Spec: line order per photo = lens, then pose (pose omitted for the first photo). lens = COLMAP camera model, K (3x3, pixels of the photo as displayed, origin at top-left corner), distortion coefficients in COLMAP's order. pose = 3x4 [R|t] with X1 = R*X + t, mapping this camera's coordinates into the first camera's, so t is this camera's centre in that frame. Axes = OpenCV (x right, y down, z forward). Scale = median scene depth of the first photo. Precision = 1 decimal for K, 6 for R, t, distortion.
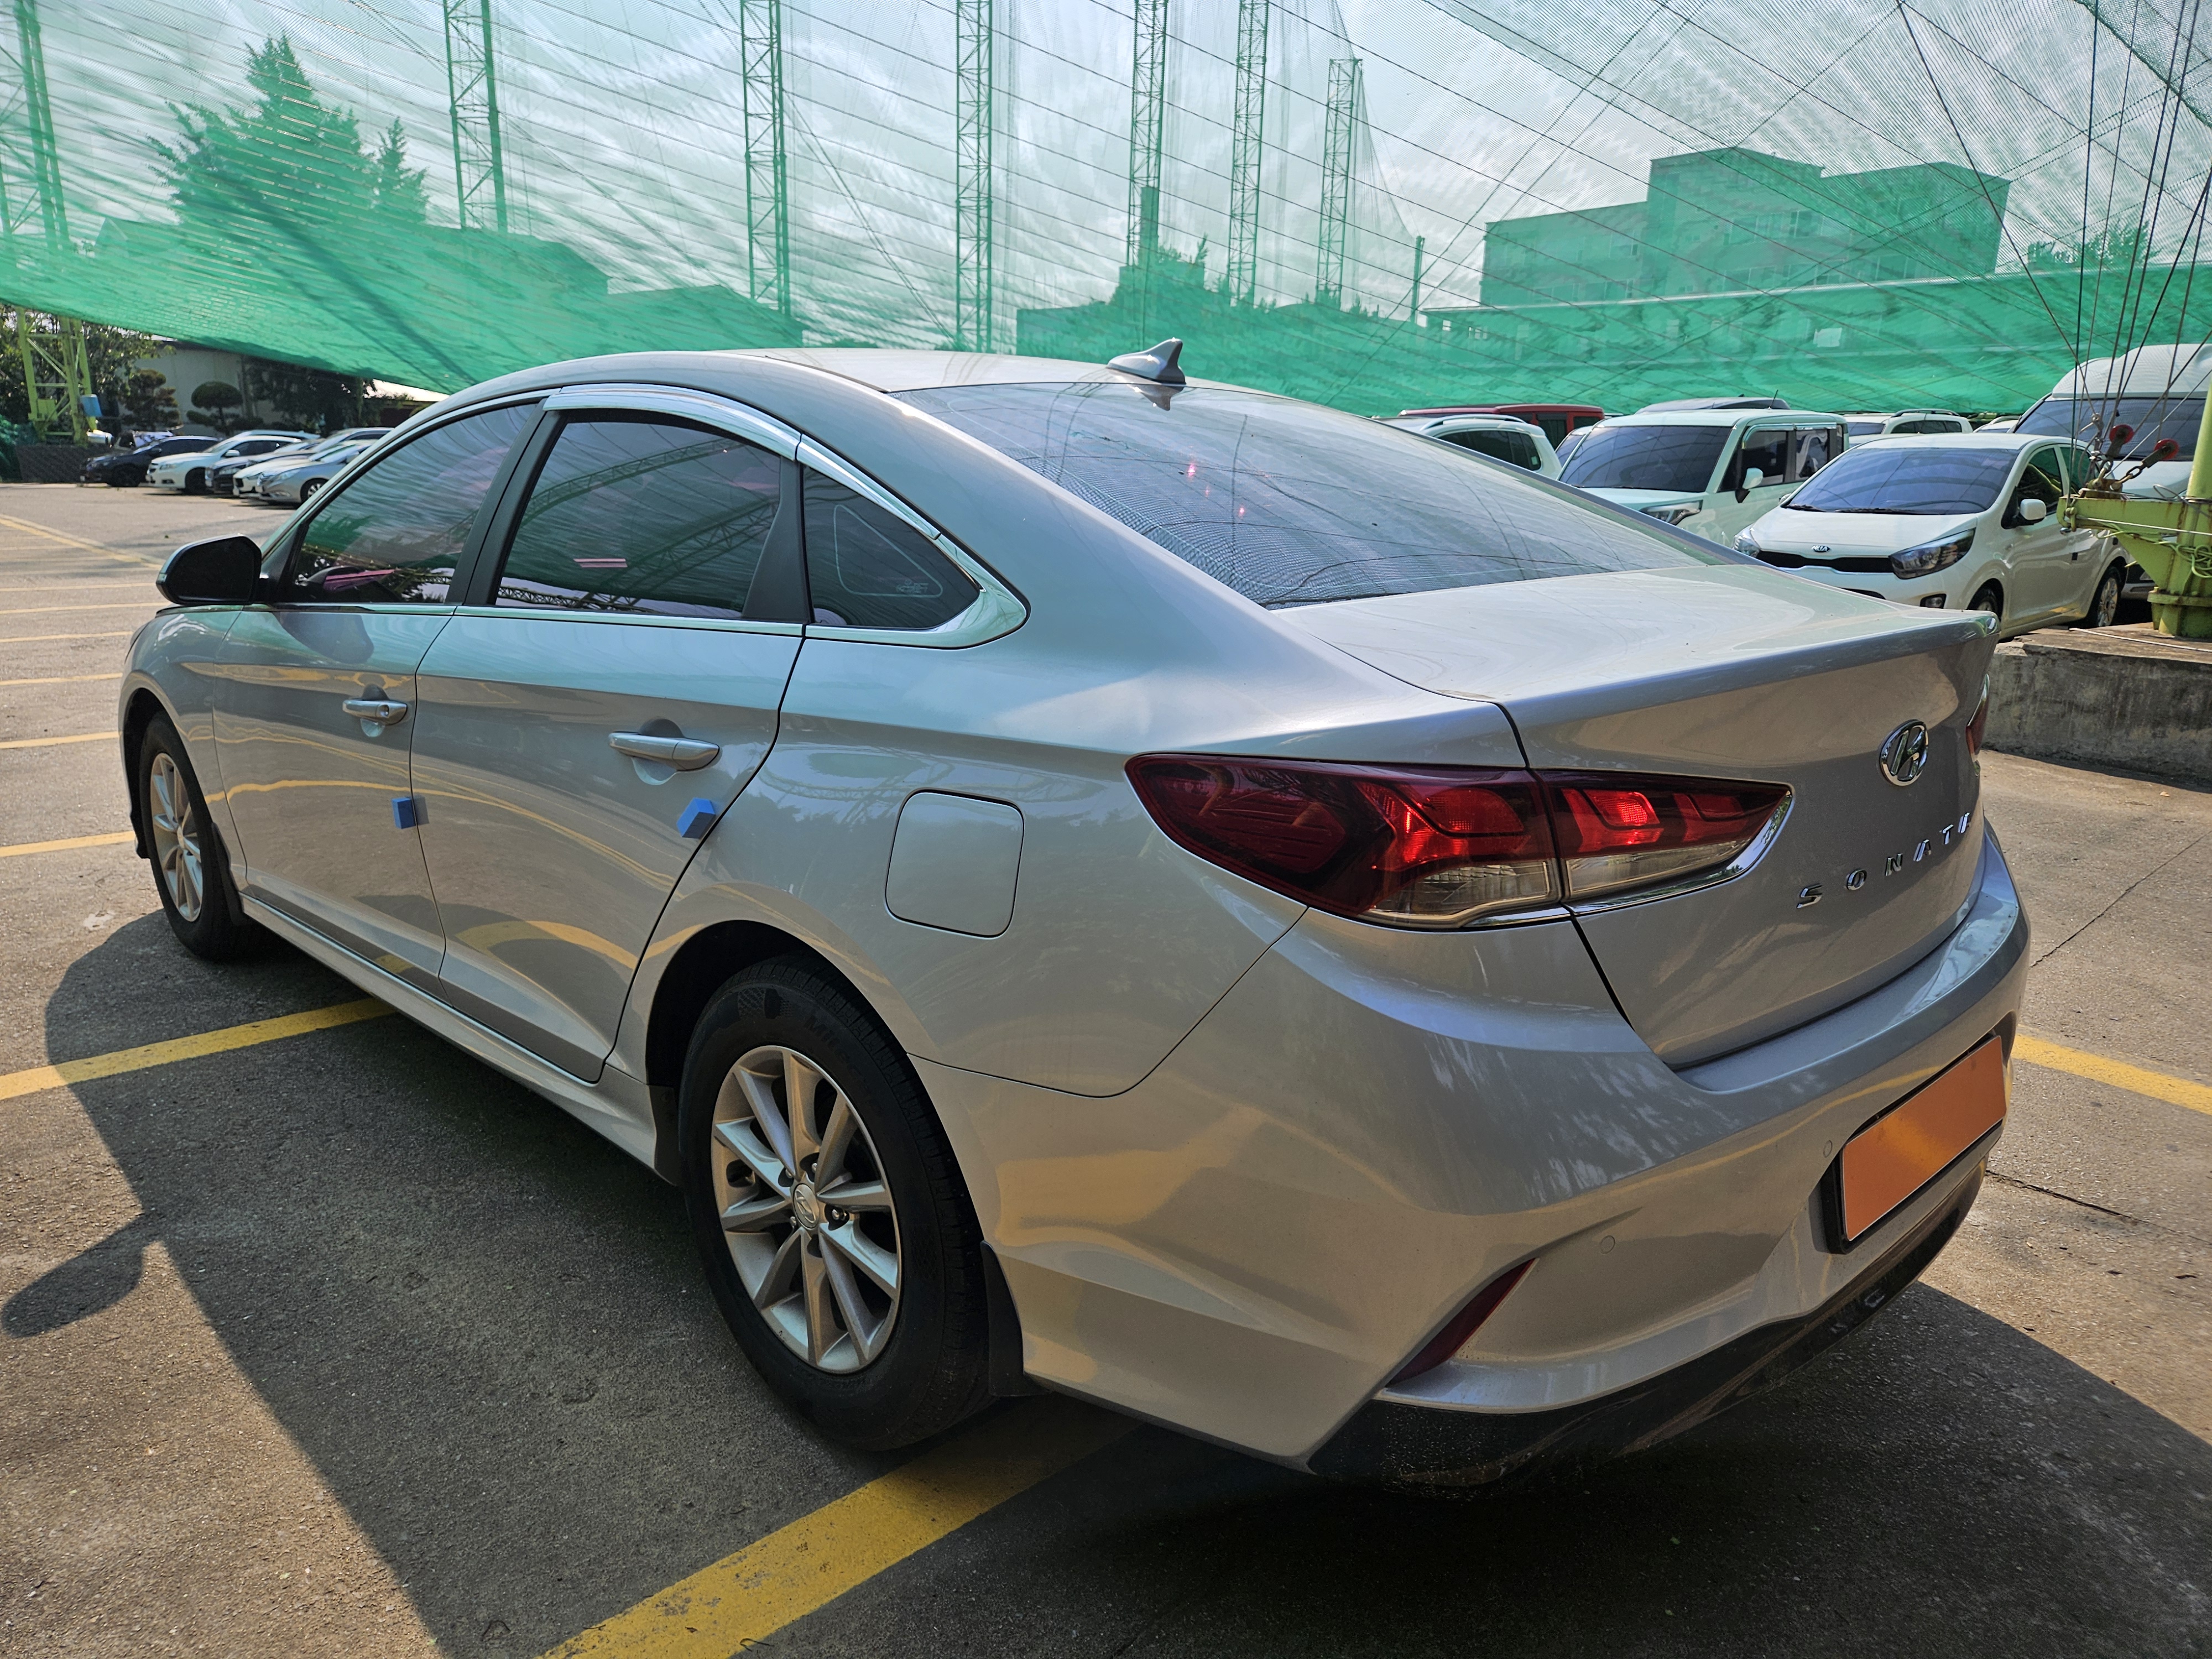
lens RADIAL K [[1484.4, 0, 1110.9], [0, 1484.4, 834.4], [0, 0, 1]] dist [0.070397, -0.060605]
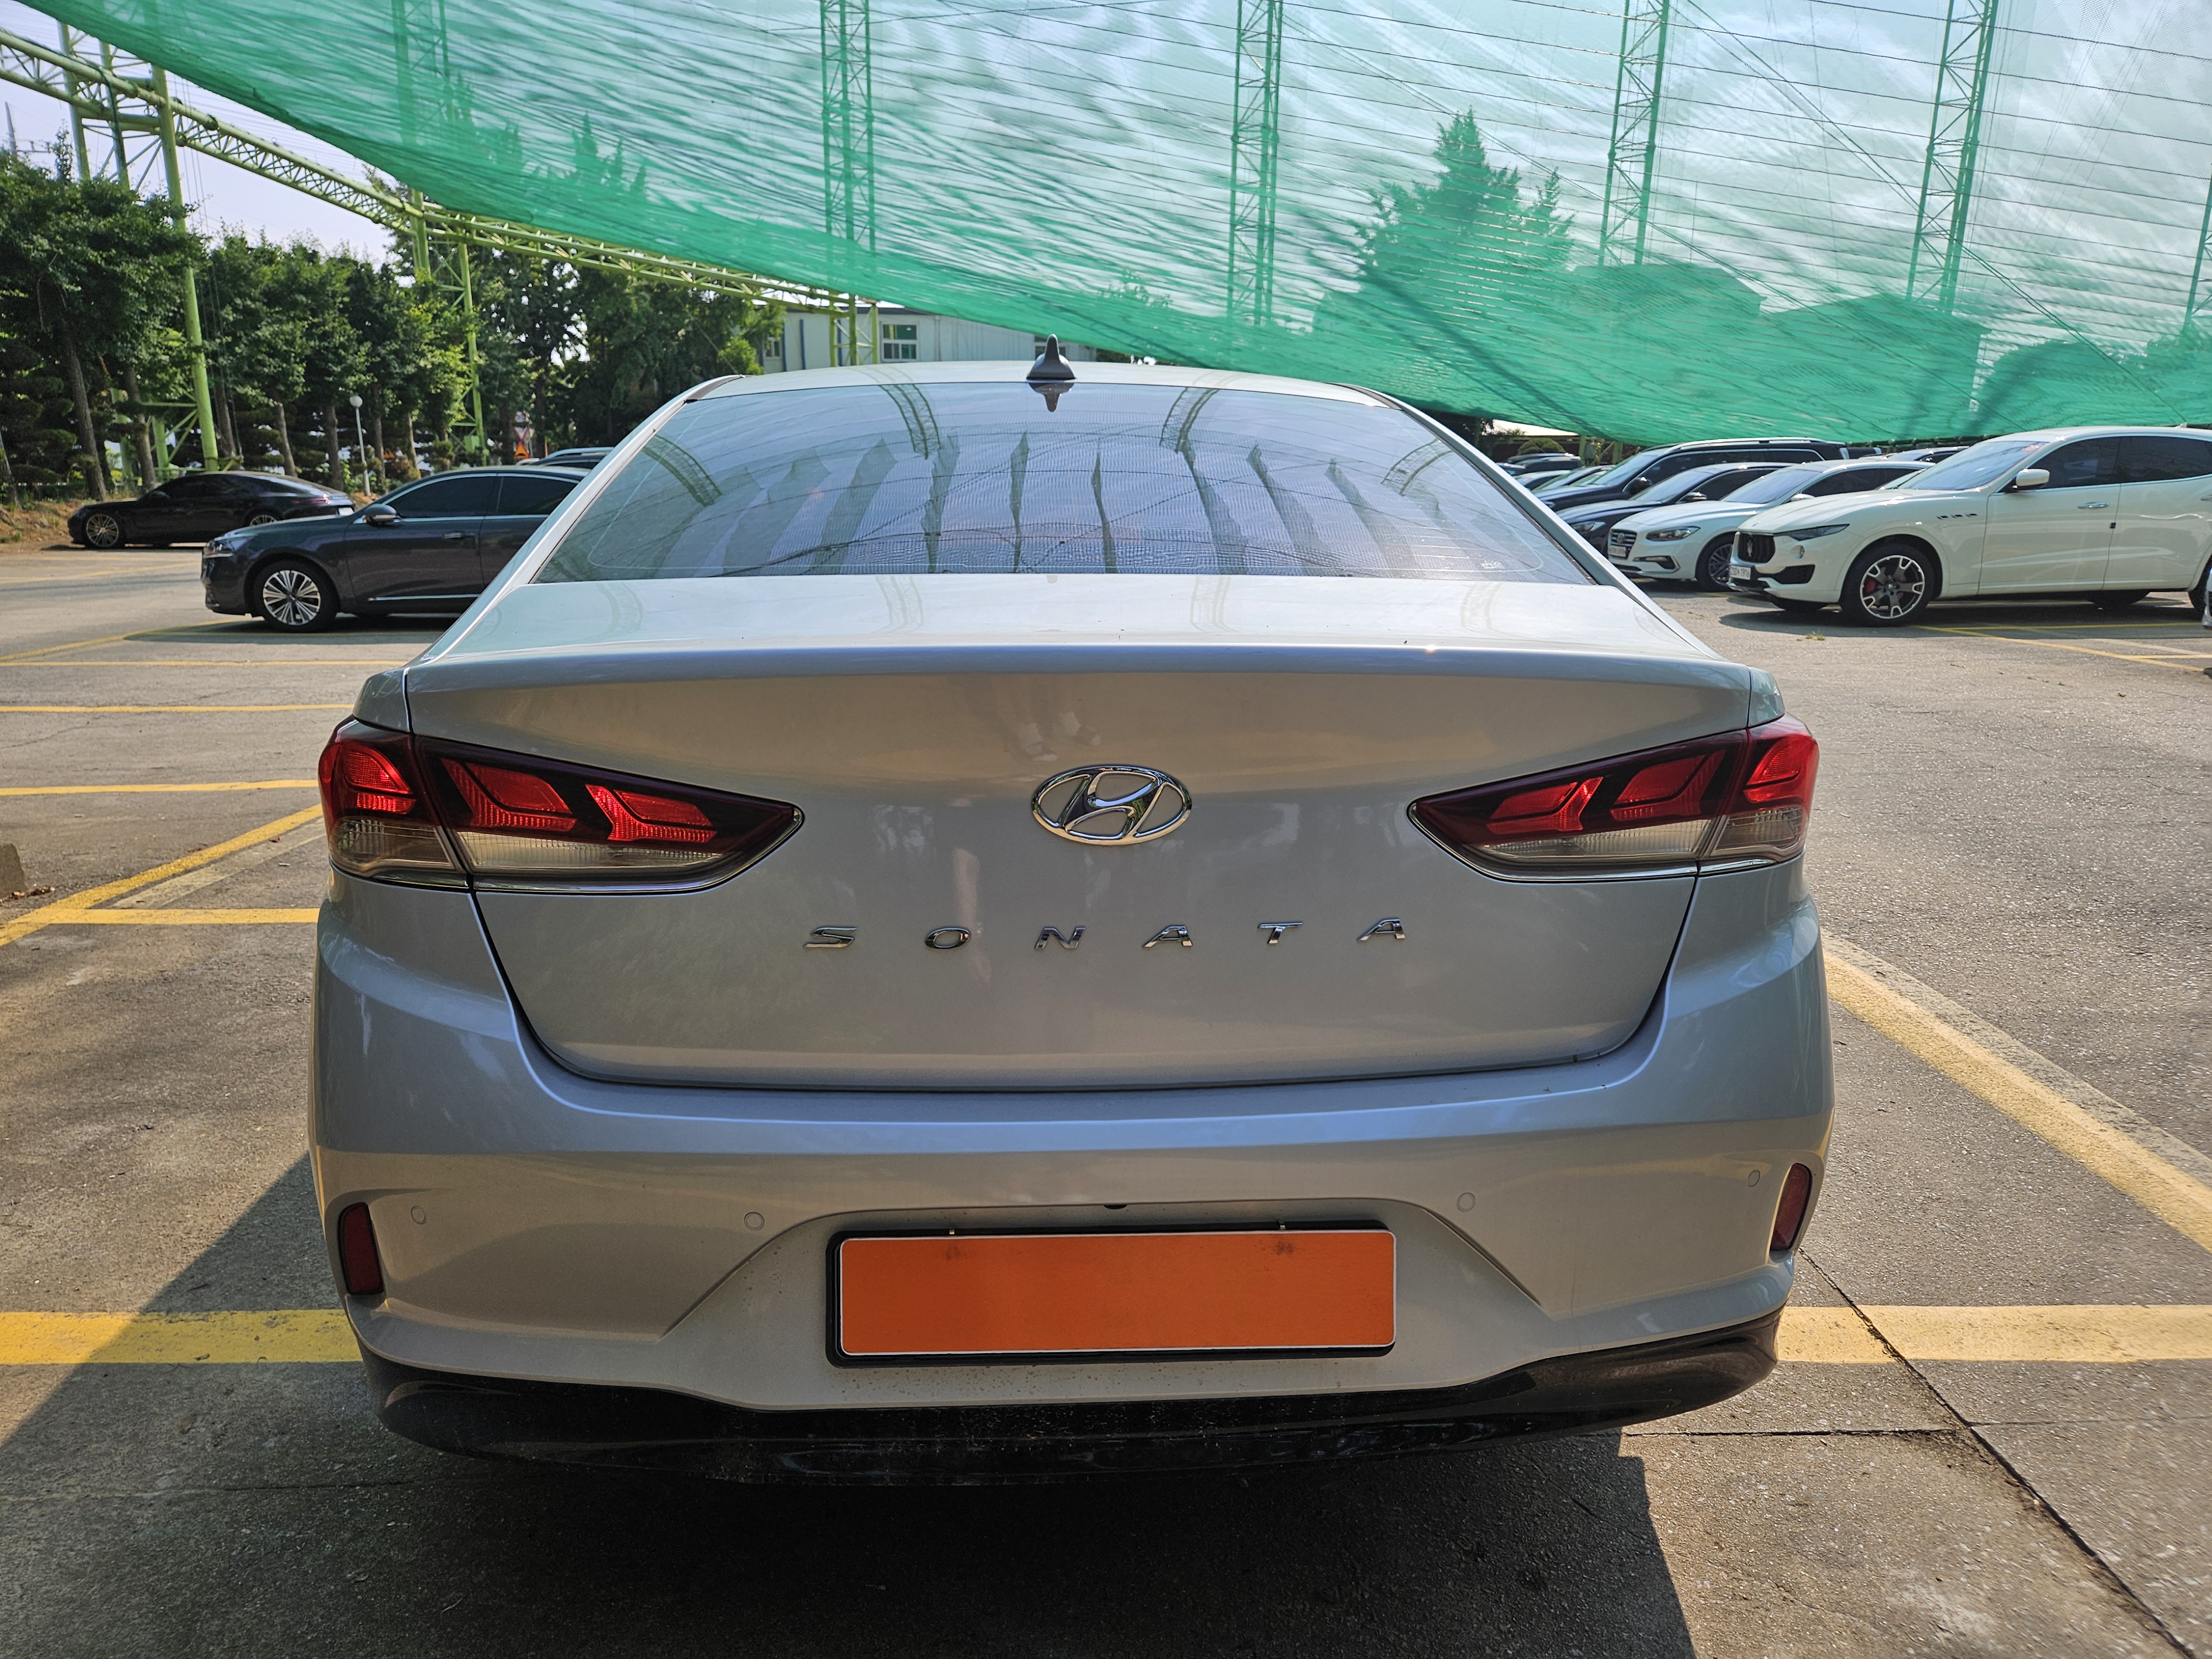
lens RADIAL K [[1496.6, 0, 1104.9], [0, 1496.6, 840.8], [0, 0, 1]] dist [0.077917, -0.065929]
pose [[0.754498, 0.141155, -0.640944, 0.060501], [-0.151961, 0.987632, 0.038622, -0.003873], [0.638468, 0.068259, 0.766616, 0.023130]]
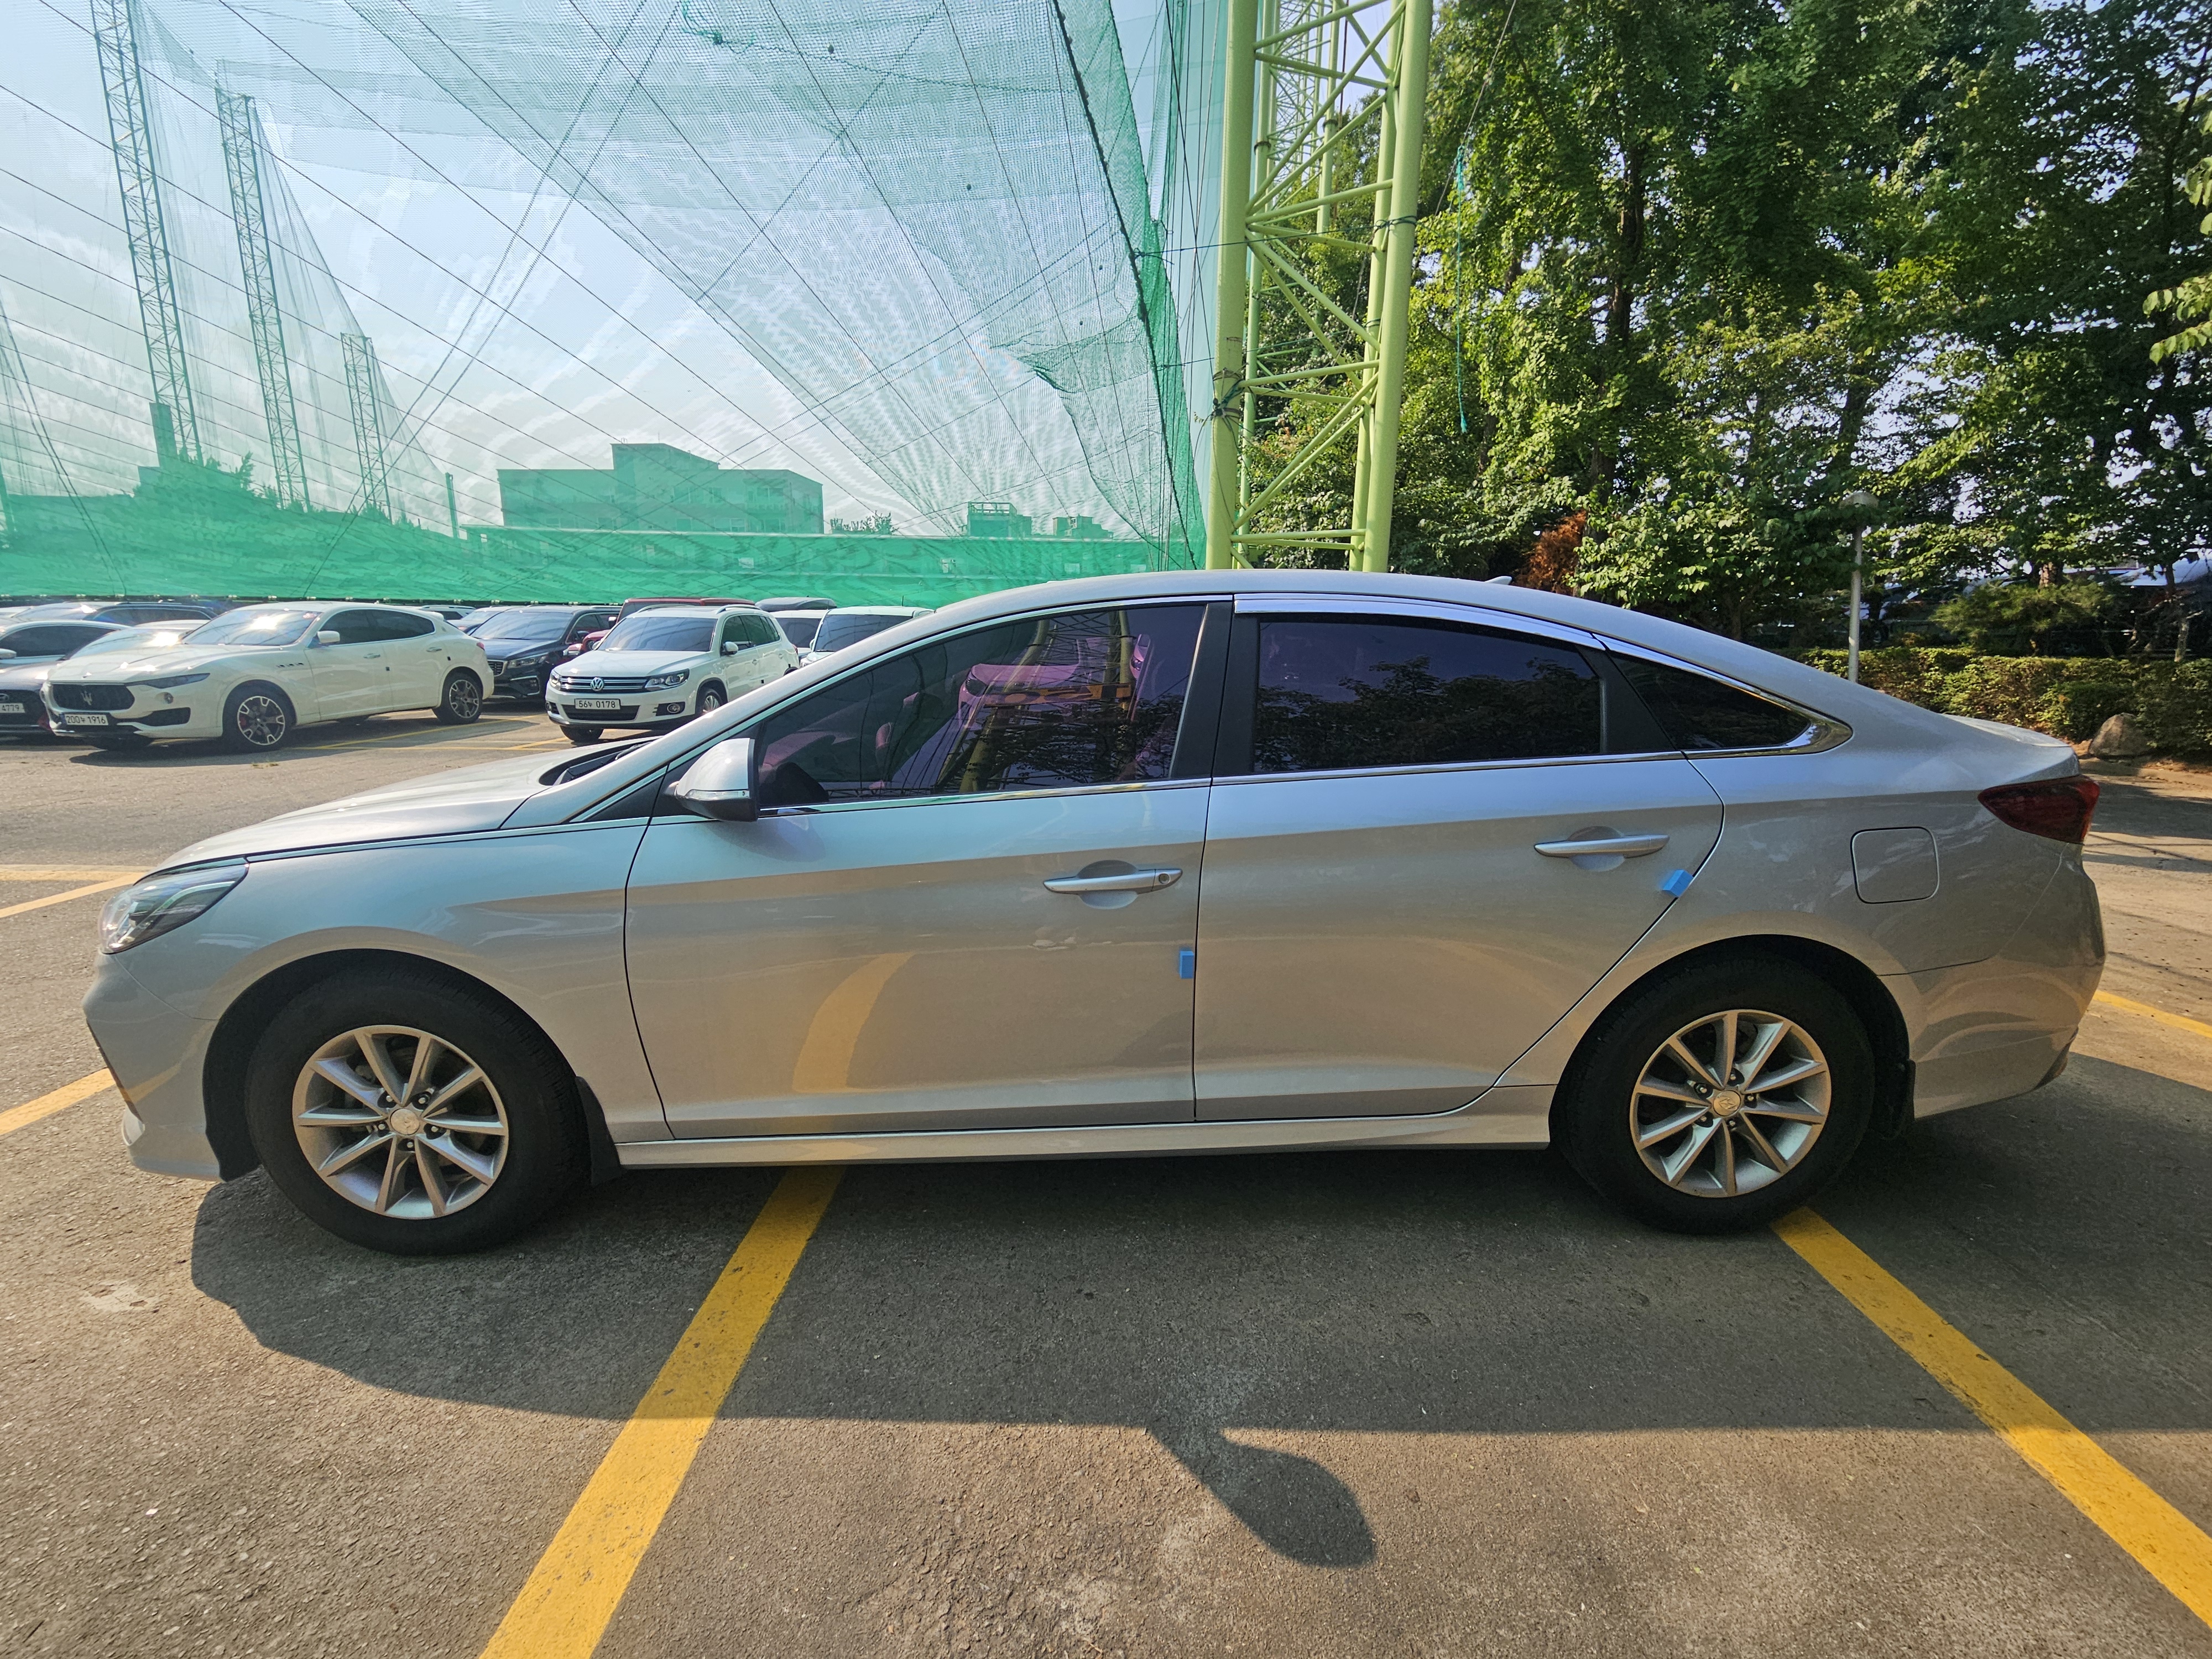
lens RADIAL K [[912.3, 0, 1098.2], [0, 912.3, 830.0], [0, 0, 1]] dist [-0.000652, -0.000505]
pose [[0.690784, -0.156735, 0.705870, -0.086972], [0.178143, 0.983023, 0.043940, -0.013666], [-0.700773, 0.095393, 0.706977, 0.048859]]
